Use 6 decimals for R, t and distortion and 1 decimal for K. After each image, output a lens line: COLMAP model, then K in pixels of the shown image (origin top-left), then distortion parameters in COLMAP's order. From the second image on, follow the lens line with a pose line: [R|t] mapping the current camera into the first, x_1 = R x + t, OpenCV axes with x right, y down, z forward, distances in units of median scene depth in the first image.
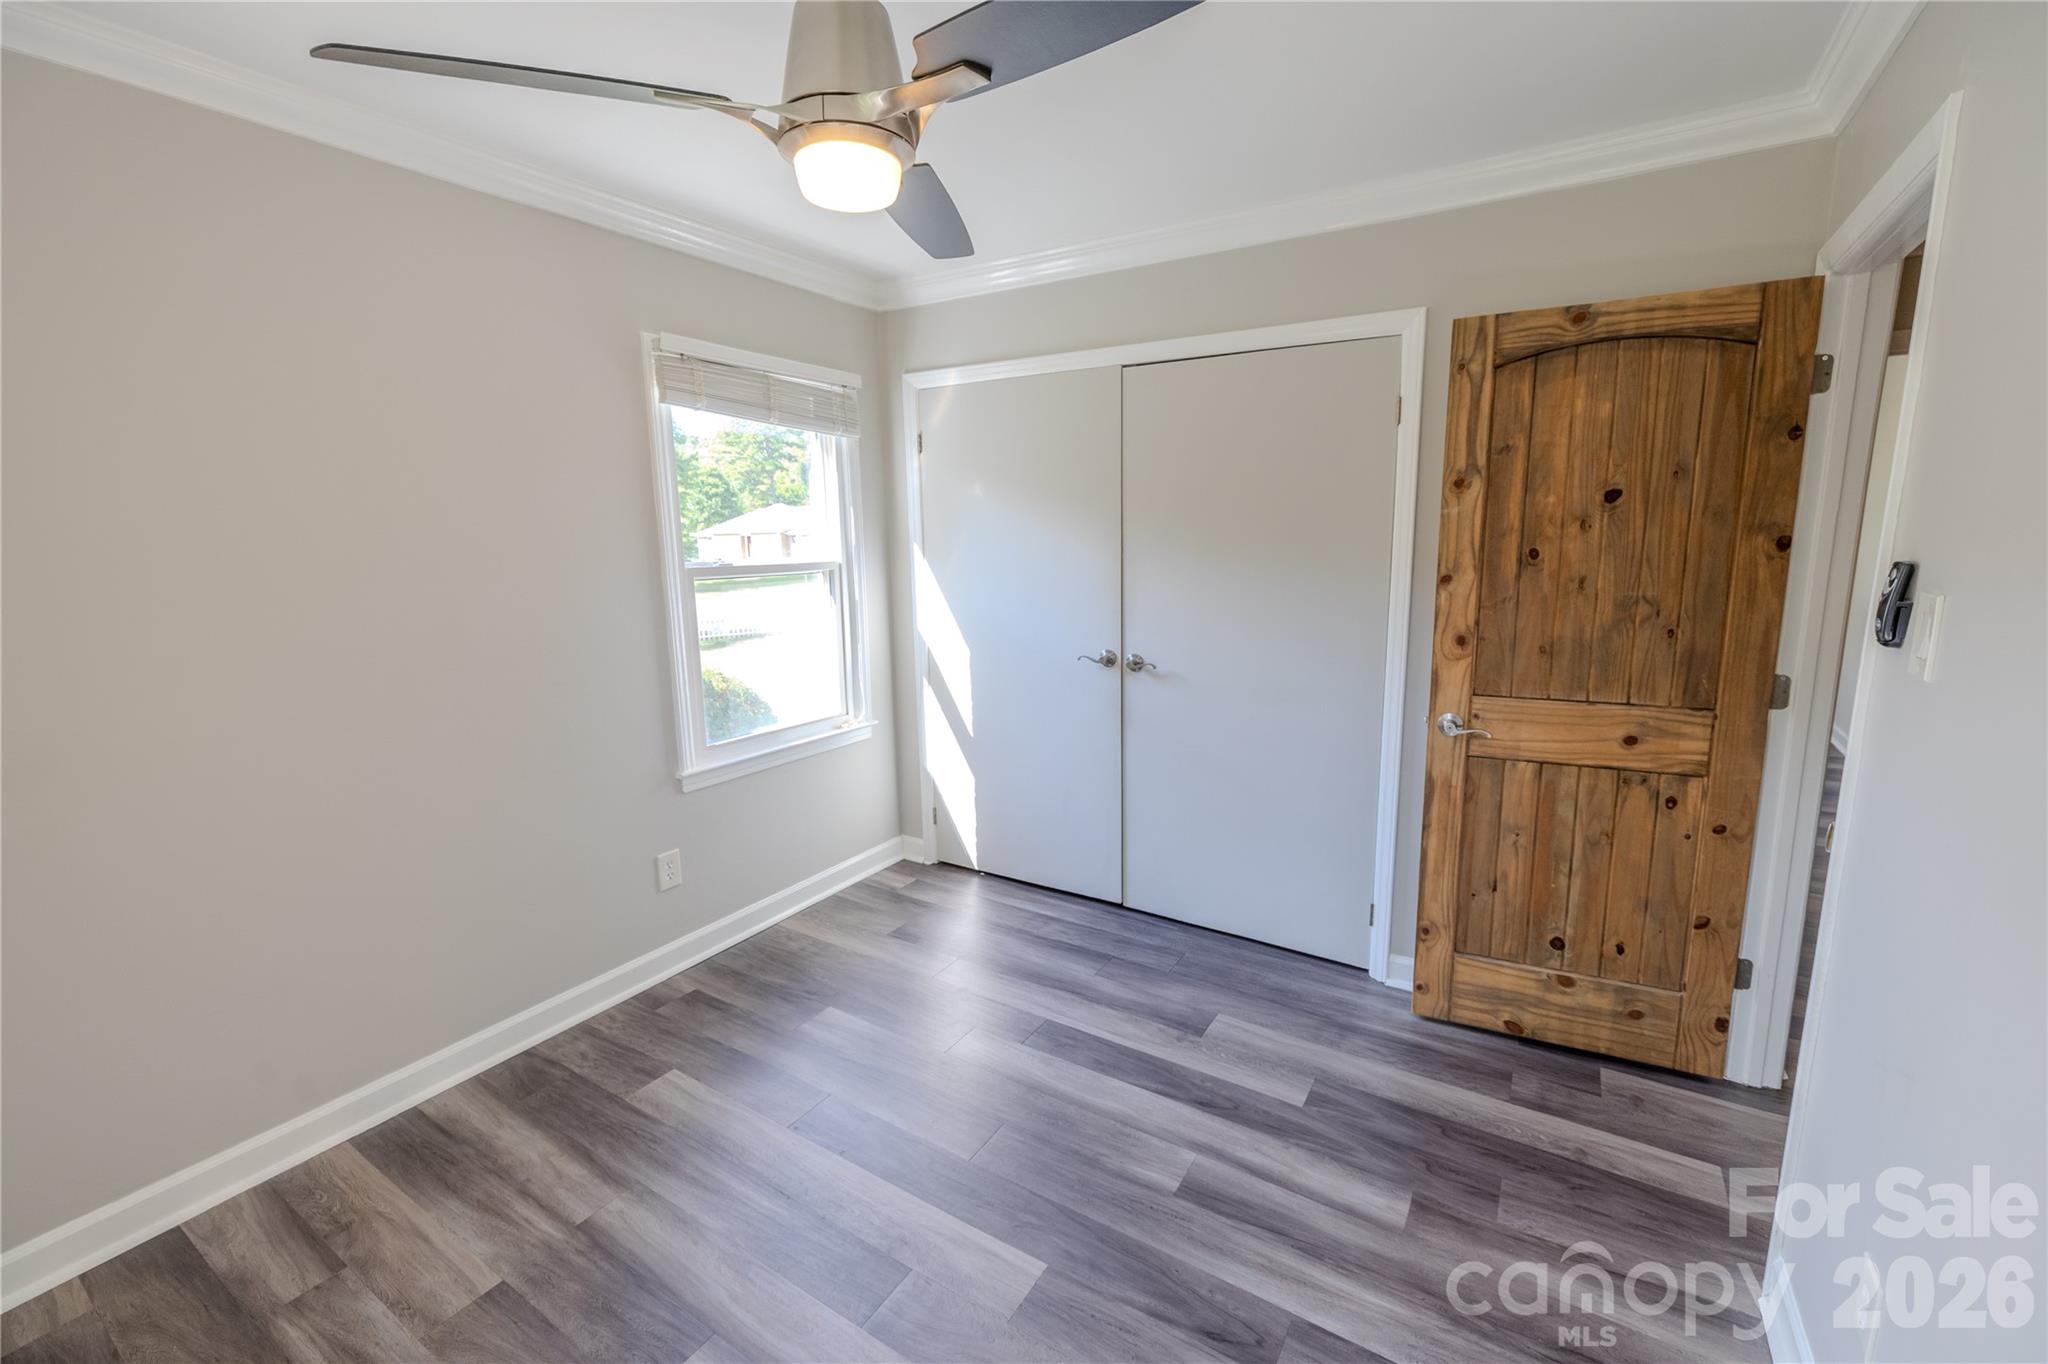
lens RADIAL K [[862.5, 0, 1021.1], [0, 862.5, 675.1], [0, 0, 1]] dist [0.002944, 0.000178]
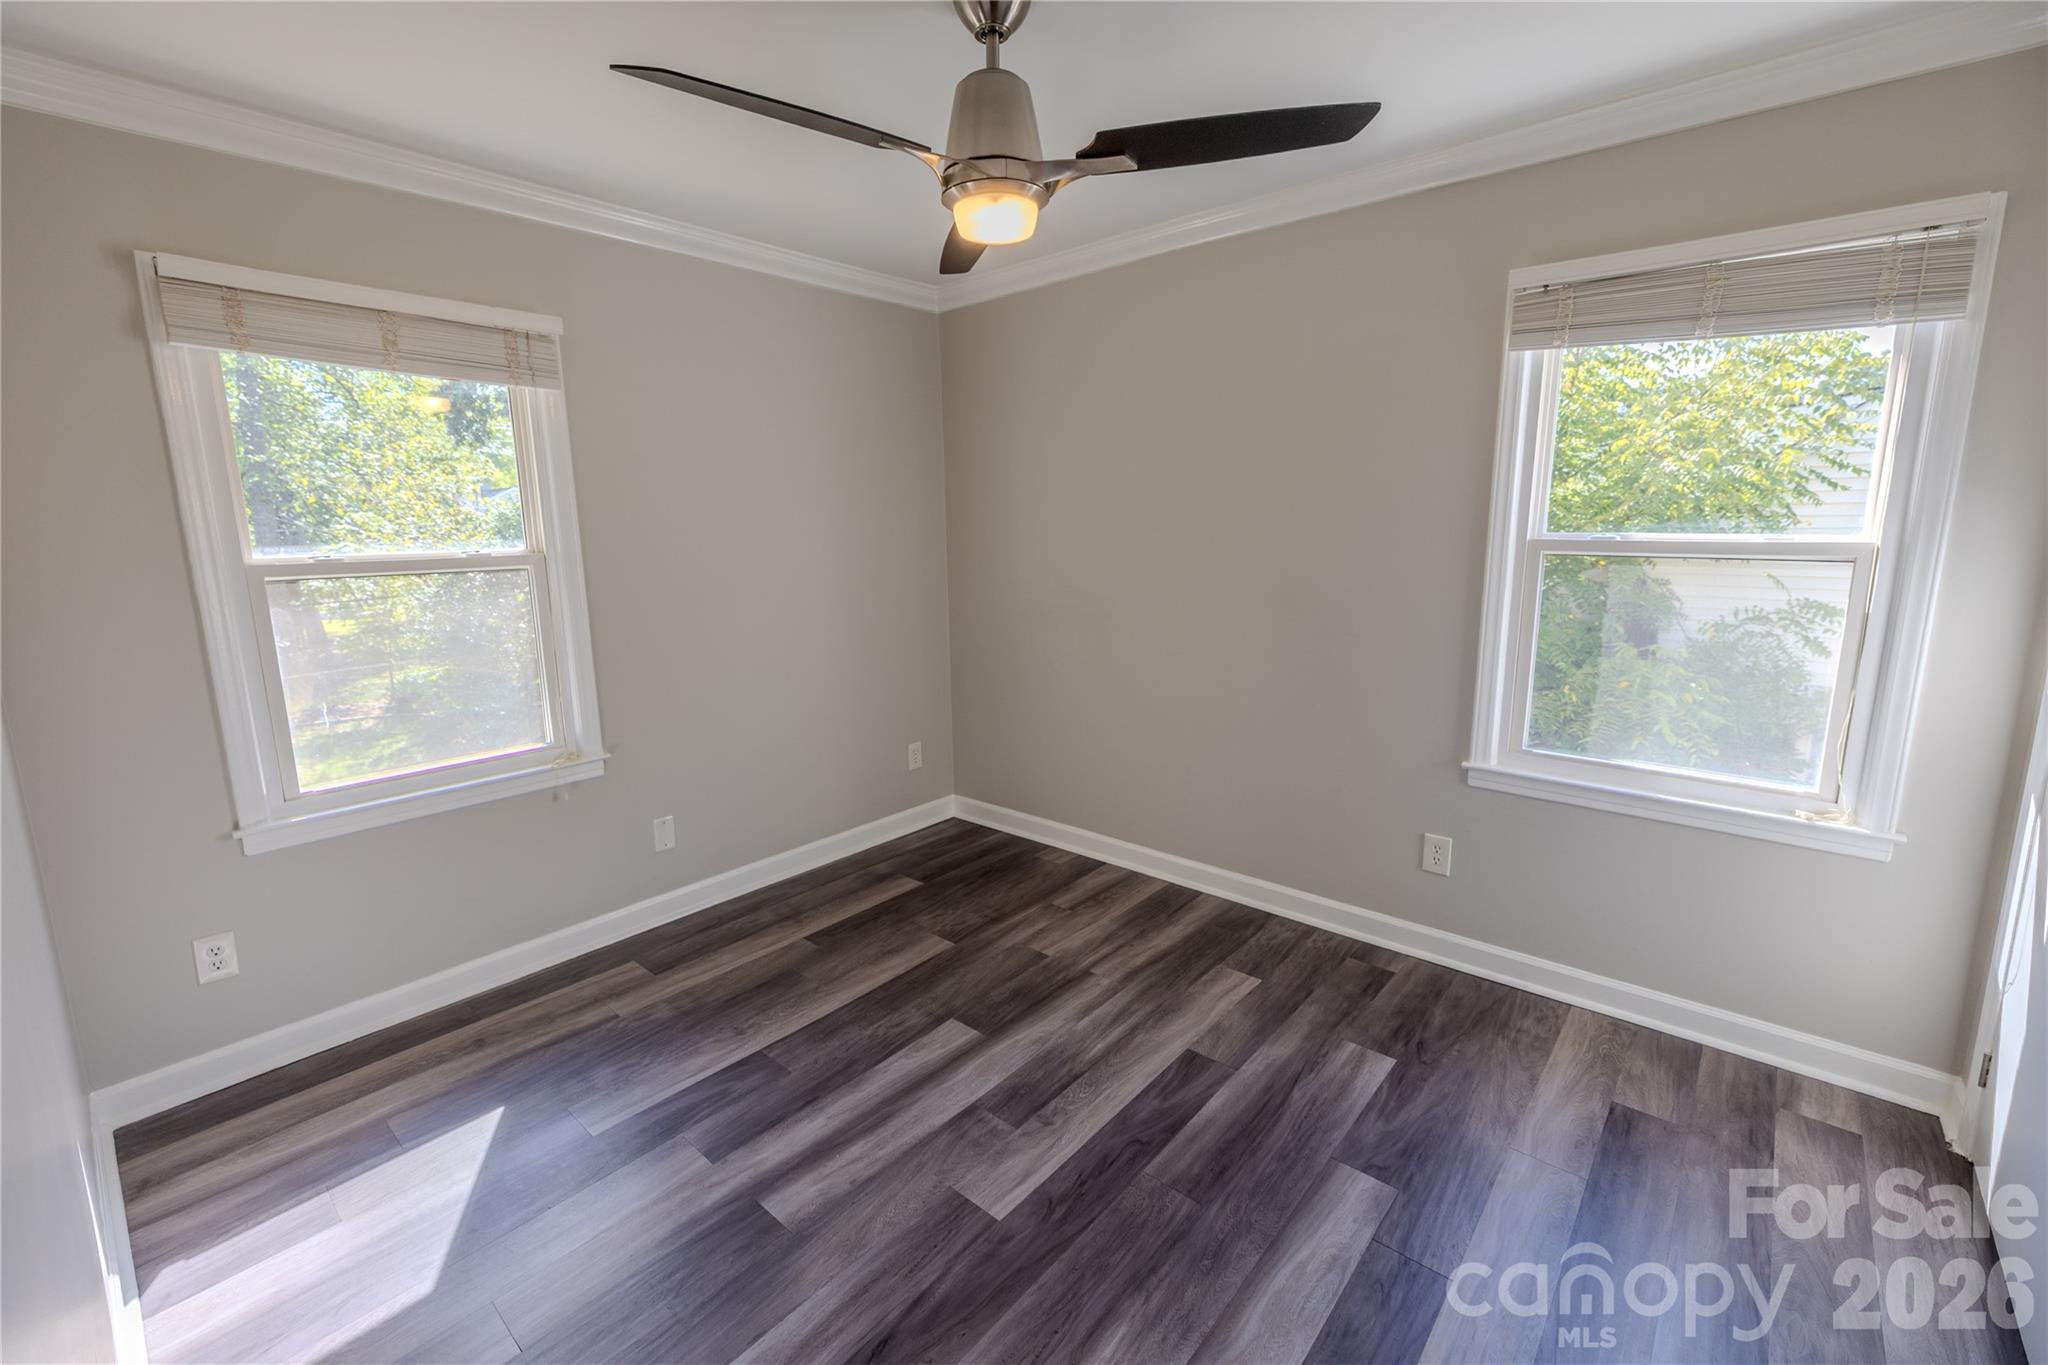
lens RADIAL K [[862.5, 0, 1024.7], [0, 862.5, 677.3], [0, 0, 1]] dist [0.002944, 0.000178]
pose [[-0.150373, 0.201154, -0.967949, 0.673507], [-0.148929, 0.963300, 0.223324, -0.134359], [0.977348, 0.177738, -0.114896, 0.776561]]
